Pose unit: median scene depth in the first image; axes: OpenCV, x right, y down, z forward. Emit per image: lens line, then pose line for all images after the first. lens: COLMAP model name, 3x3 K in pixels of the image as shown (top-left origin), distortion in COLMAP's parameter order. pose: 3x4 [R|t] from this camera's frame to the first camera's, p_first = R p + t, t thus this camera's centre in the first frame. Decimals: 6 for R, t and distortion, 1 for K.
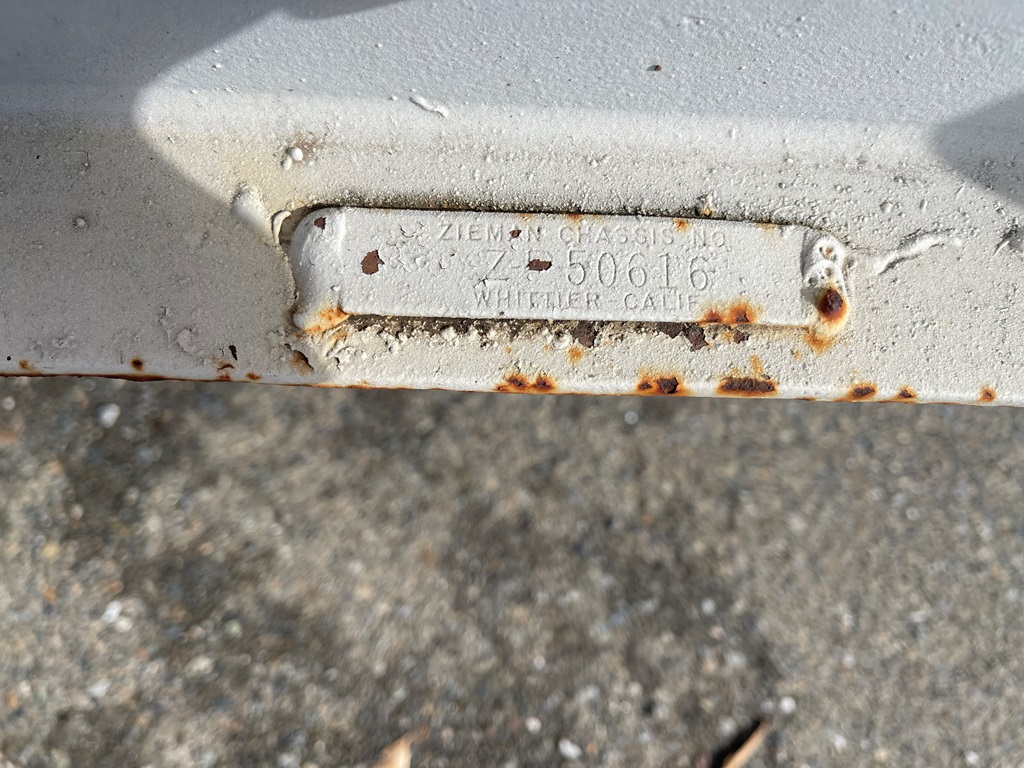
lens RADIAL K [[772.4, 0, 505.8], [0, 772.4, 380.5], [0, 0, 1]] dist [0.063703, -0.093974]
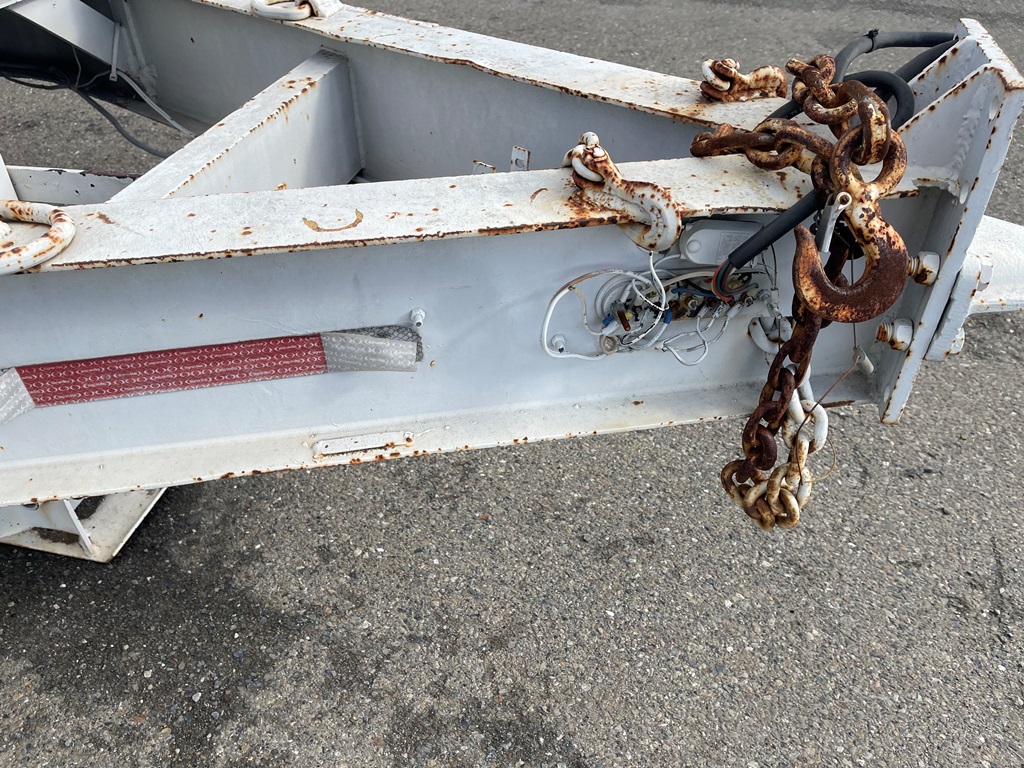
lens RADIAL K [[772.4, 0, 505.8], [0, 772.4, 380.5], [0, 0, 1]] dist [0.063703, -0.093974]
pose [[0.981869, -0.167688, 0.088394, 0.163008], [0.185350, 0.751570, -0.633078, 0.776302], [0.039725, 0.637984, 0.769025, -0.850582]]
